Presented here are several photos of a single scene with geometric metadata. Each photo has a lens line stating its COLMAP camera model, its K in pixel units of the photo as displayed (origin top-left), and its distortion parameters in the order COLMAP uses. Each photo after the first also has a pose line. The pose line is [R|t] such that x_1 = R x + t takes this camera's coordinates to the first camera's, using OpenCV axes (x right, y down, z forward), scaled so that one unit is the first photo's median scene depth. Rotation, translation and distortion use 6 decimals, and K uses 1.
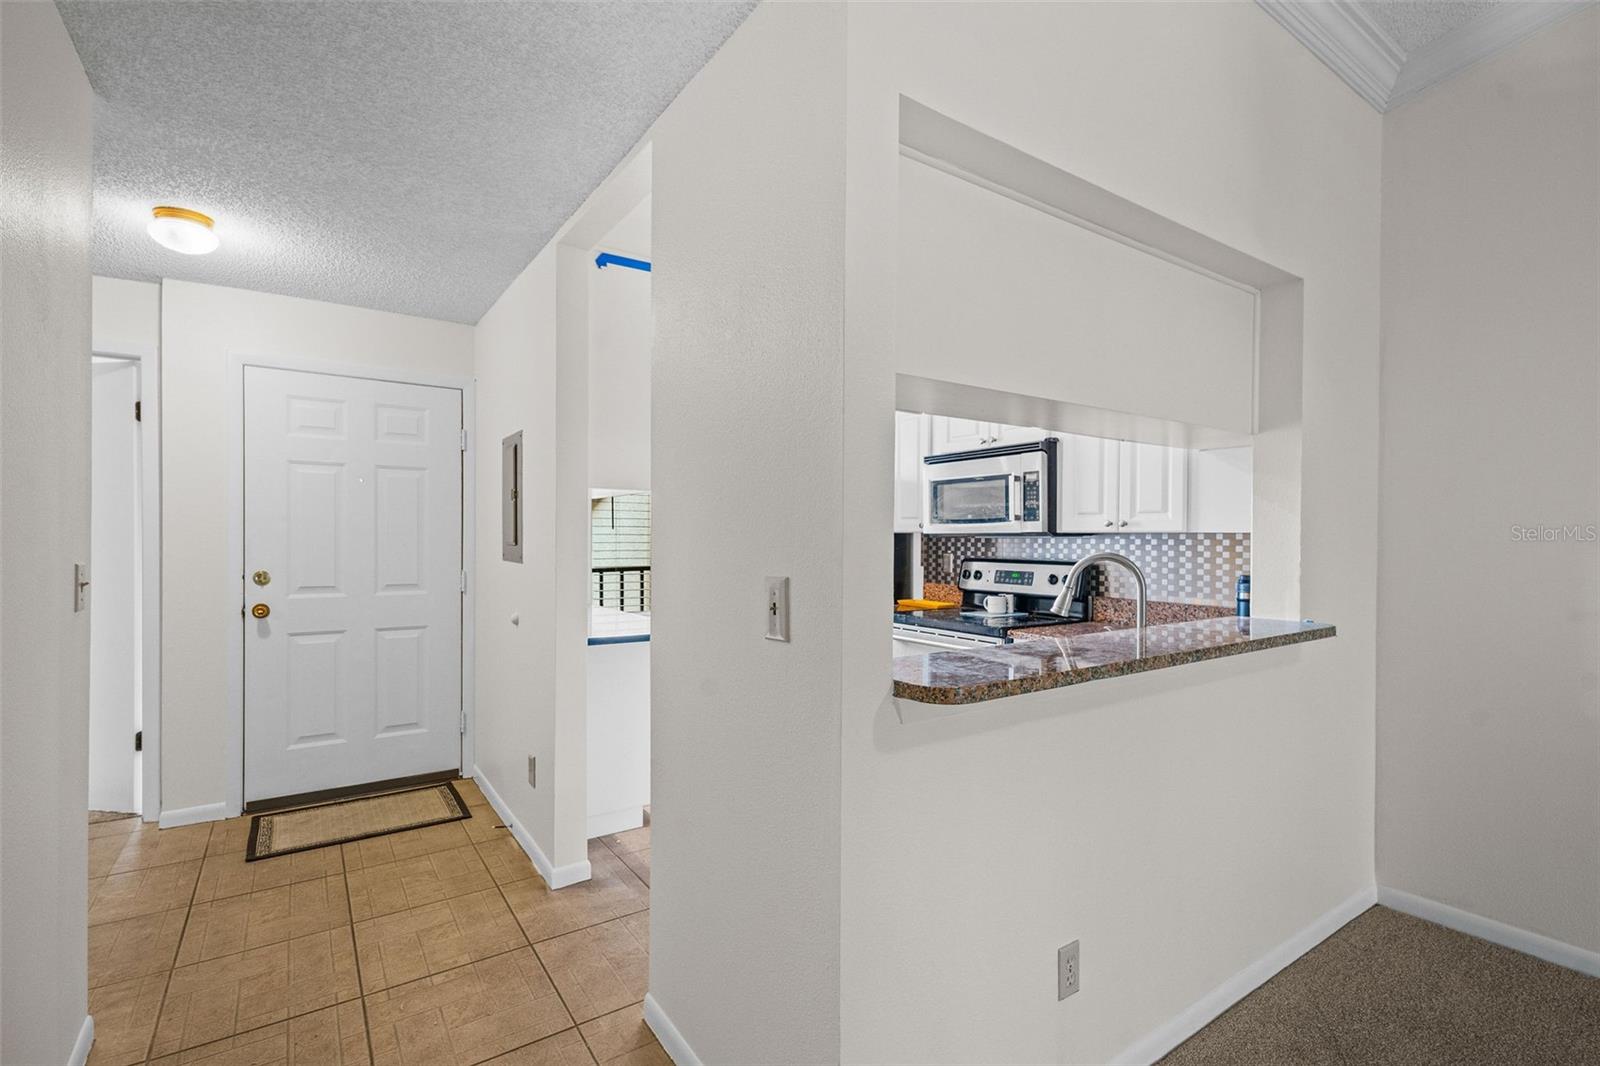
lens RADIAL K [[721.7, 0, 797.0], [0, 721.7, 540.2], [0, 0, 1]] dist [-0.001799, -0.002293]
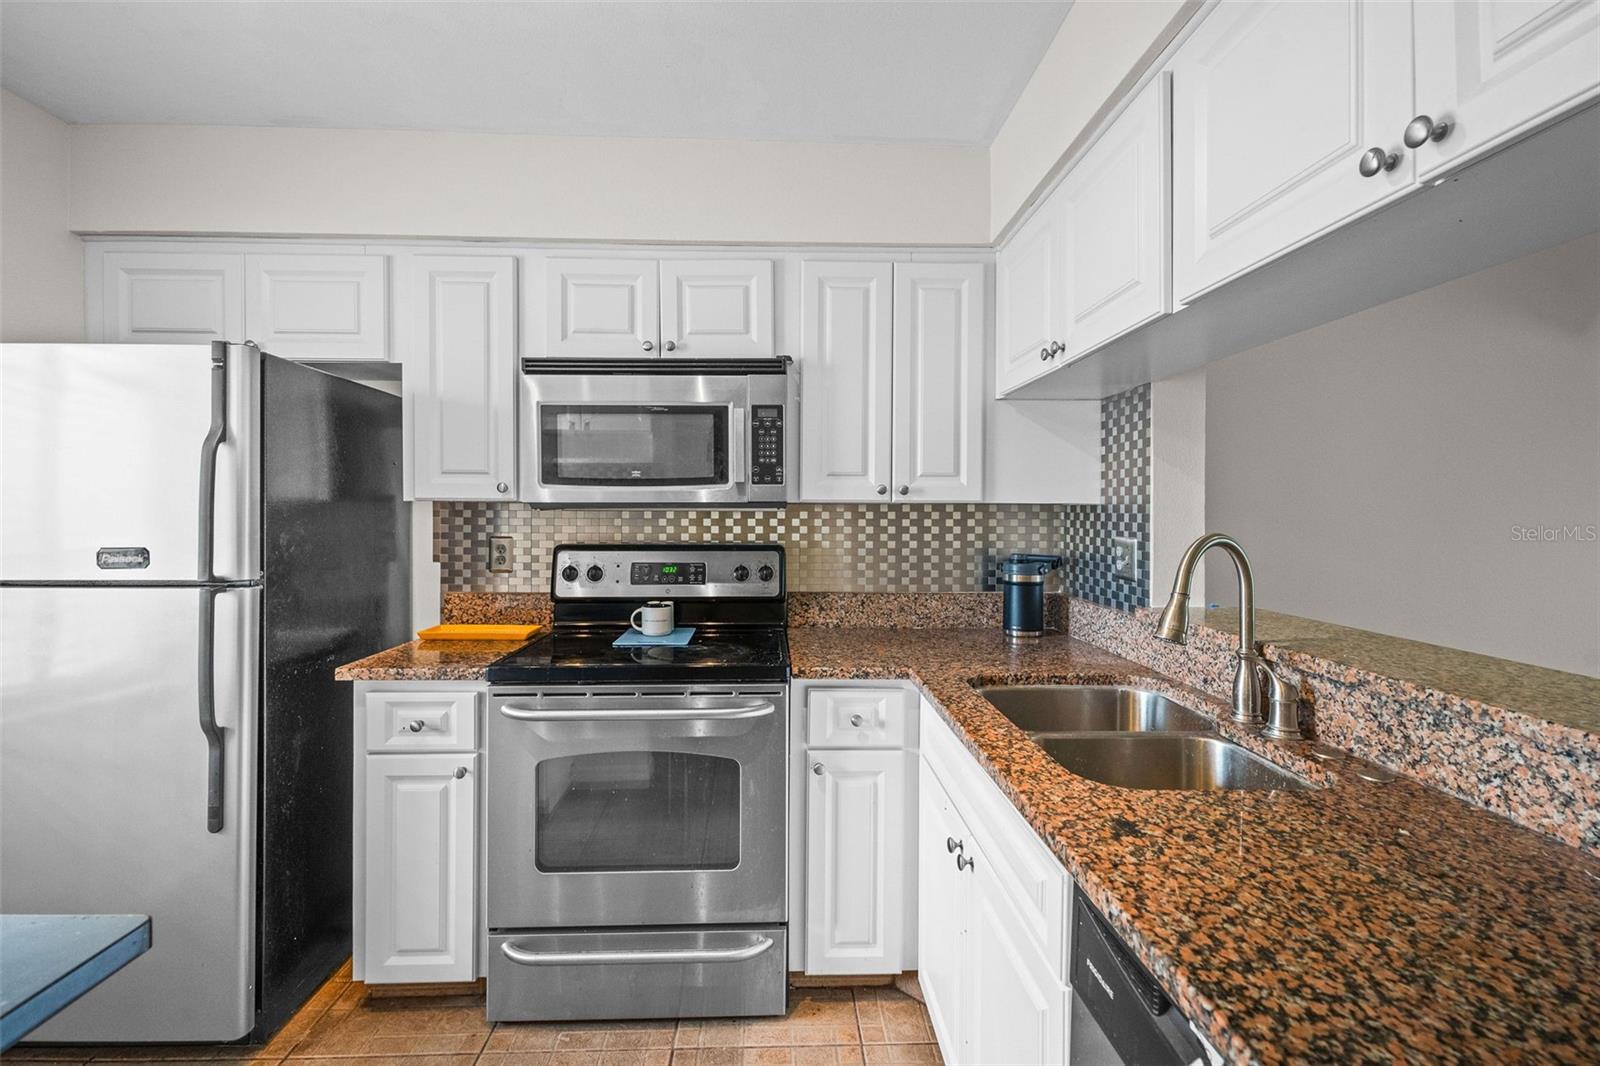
lens RADIAL K [[721.7, 0, 792.5], [0, 721.7, 516.4], [0, 0, 1]] dist [-0.001799, -0.002293]
pose [[0.533315, -0.008529, 0.845873, -0.198014], [0.003956, 0.999963, 0.007588, -0.002622], [-0.845907, -0.000701, 0.533330, 0.651958]]
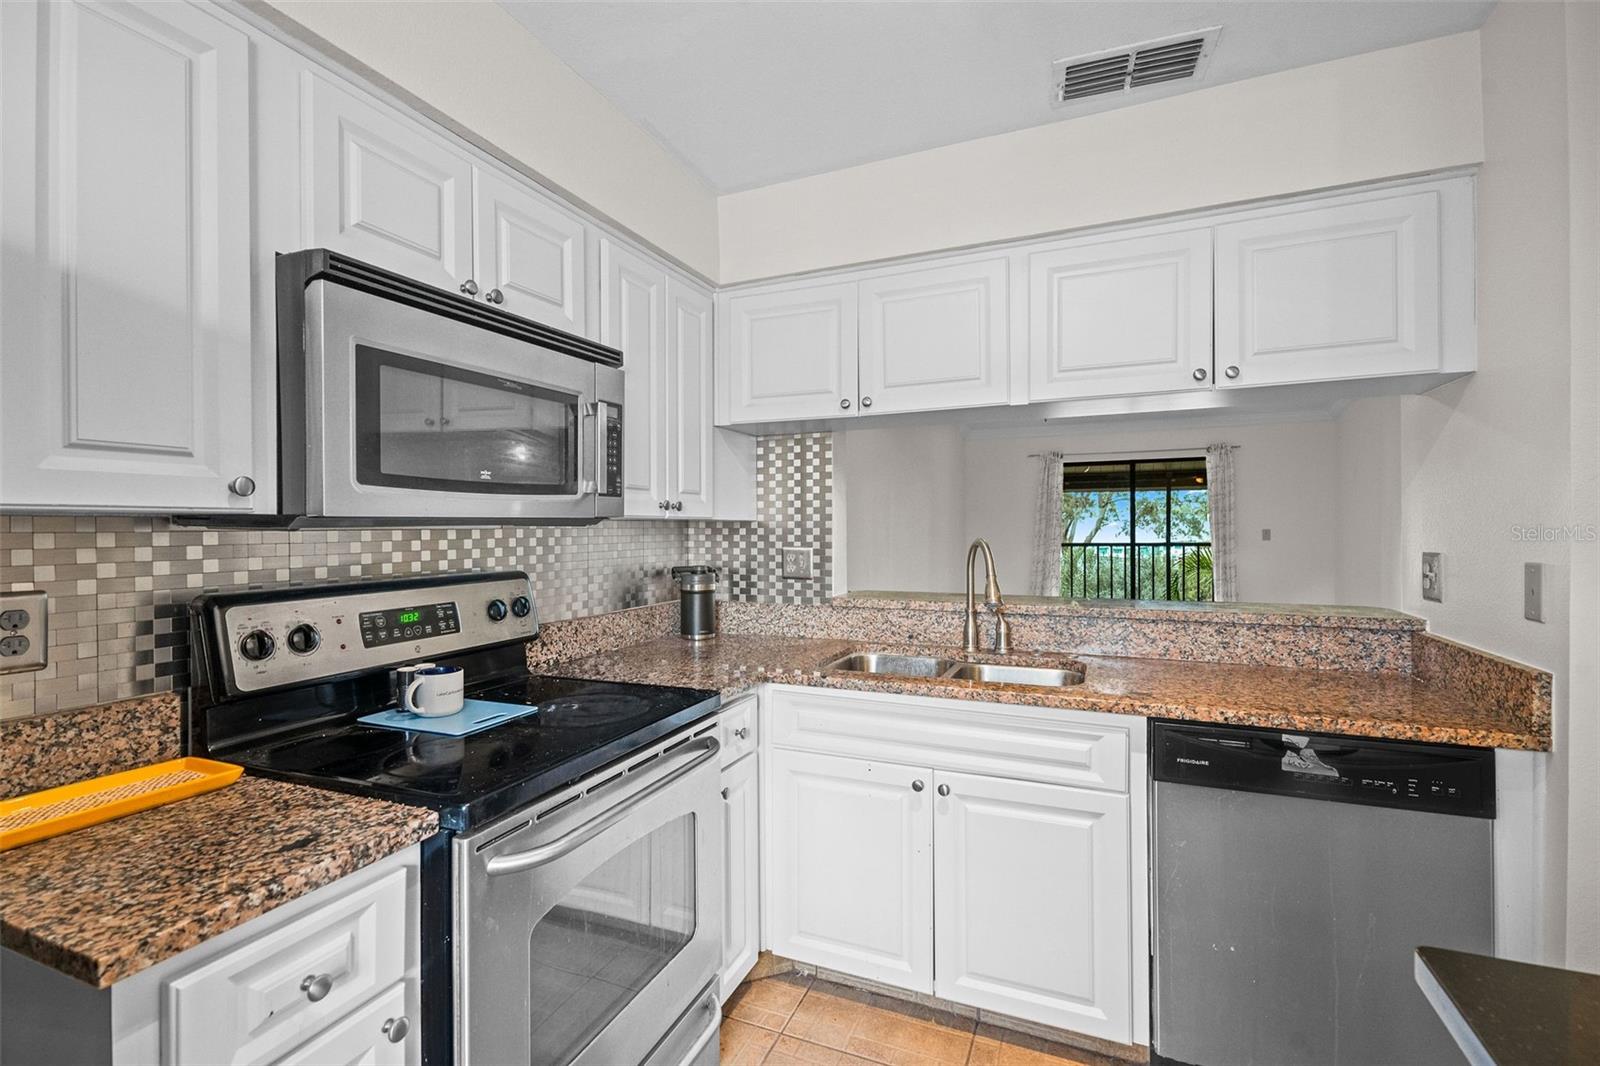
lens RADIAL K [[721.7, 0, 805.0], [0, 721.7, 526.5], [0, 0, 1]] dist [-0.001799, -0.002293]
pose [[-0.552128, -0.002544, 0.833756, -0.200351], [0.006306, 0.999954, 0.007227, -0.006871], [-0.833736, 0.009248, -0.552086, 1.184411]]
